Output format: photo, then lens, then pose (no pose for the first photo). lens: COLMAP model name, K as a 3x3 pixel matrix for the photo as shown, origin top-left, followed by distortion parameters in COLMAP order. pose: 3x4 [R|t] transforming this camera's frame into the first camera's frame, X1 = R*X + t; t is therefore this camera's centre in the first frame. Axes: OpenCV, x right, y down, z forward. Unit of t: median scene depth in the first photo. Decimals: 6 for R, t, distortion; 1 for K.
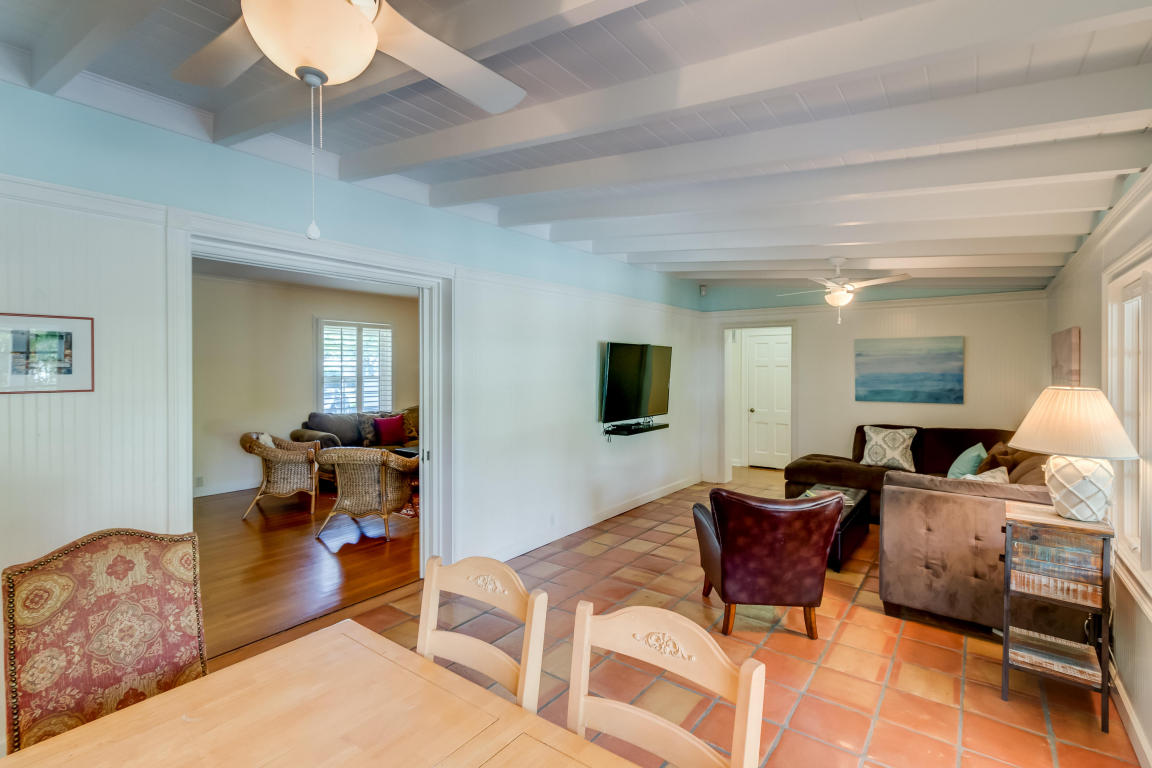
lens RADIAL K [[544.5, 0, 571.8], [0, 544.5, 367.7], [0, 0, 1]] dist [-0.000479, 0.000180]
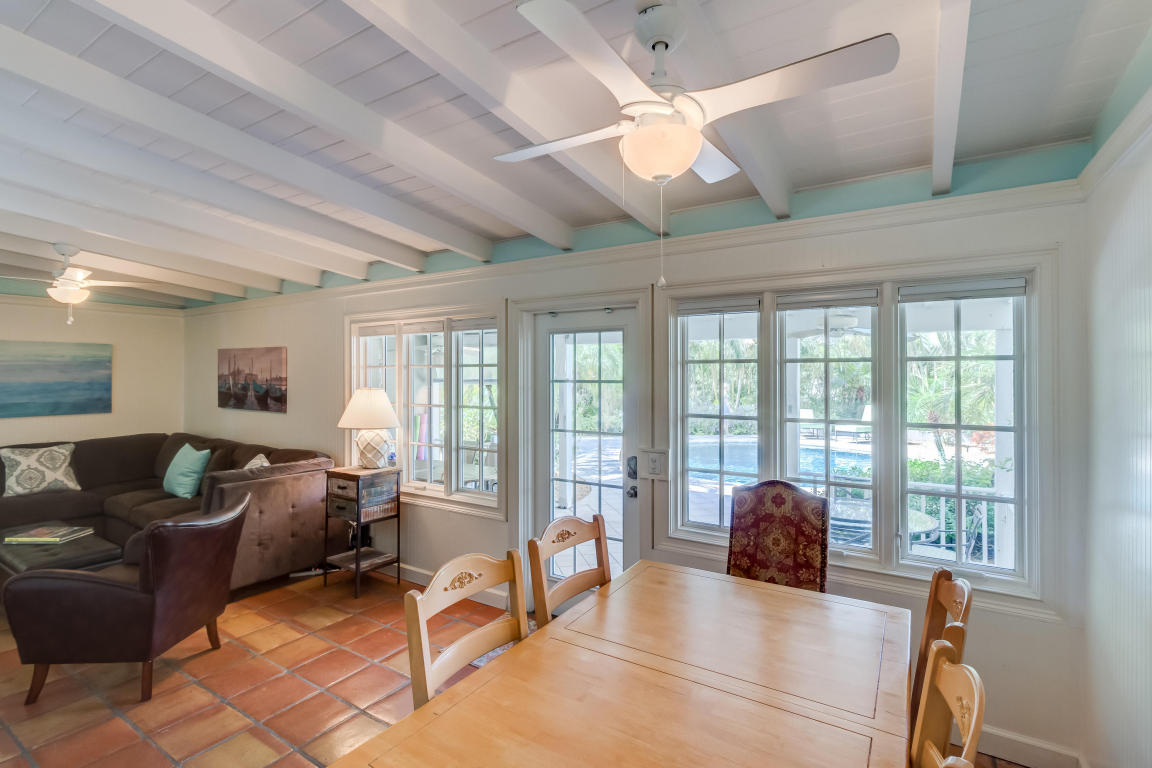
lens RADIAL K [[544.5, 0, 571.8], [0, 544.5, 367.7], [0, 0, 1]] dist [-0.000479, 0.000180]
pose [[-0.075687, 0.014284, 0.997029, -0.344592], [0.001181, 0.999898, -0.014235, -0.000207], [-0.997131, 0.000100, -0.075696, 0.242985]]
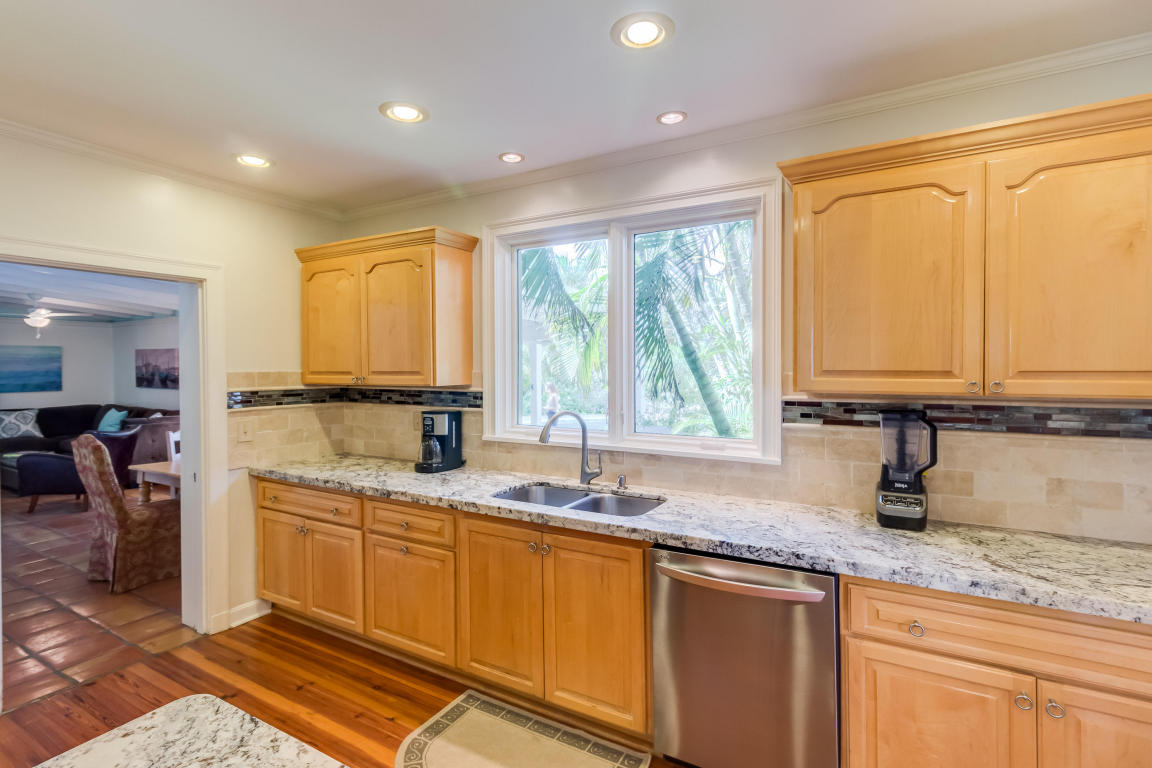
lens RADIAL K [[536.8, 0, 580.6], [0, 536.8, 371.1], [0, 0, 1]] dist [0.002637, 0.000701]
pose [[-0.148918, -0.008461, 0.988813, -1.030953], [0.004654, 0.999946, 0.009257, 0.004084], [-0.988839, 0.005981, -0.148870, -0.231286]]
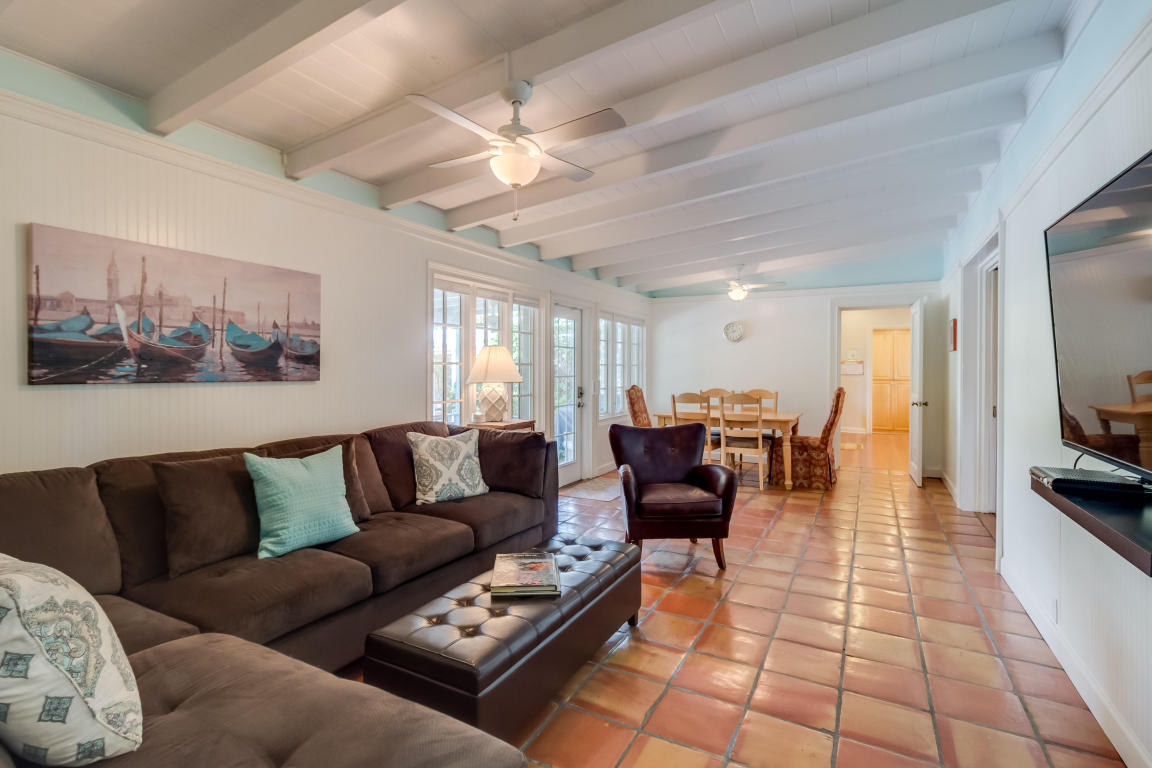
lens RADIAL K [[544.5, 0, 571.8], [0, 544.5, 367.7], [0, 0, 1]] dist [-0.000479, 0.000180]
pose [[-0.988994, 0.001383, -0.147947, 0.461104], [0.000799, 0.999992, 0.004004, 0.047734], [0.147951, 0.003842, -0.988987, 1.293464]]
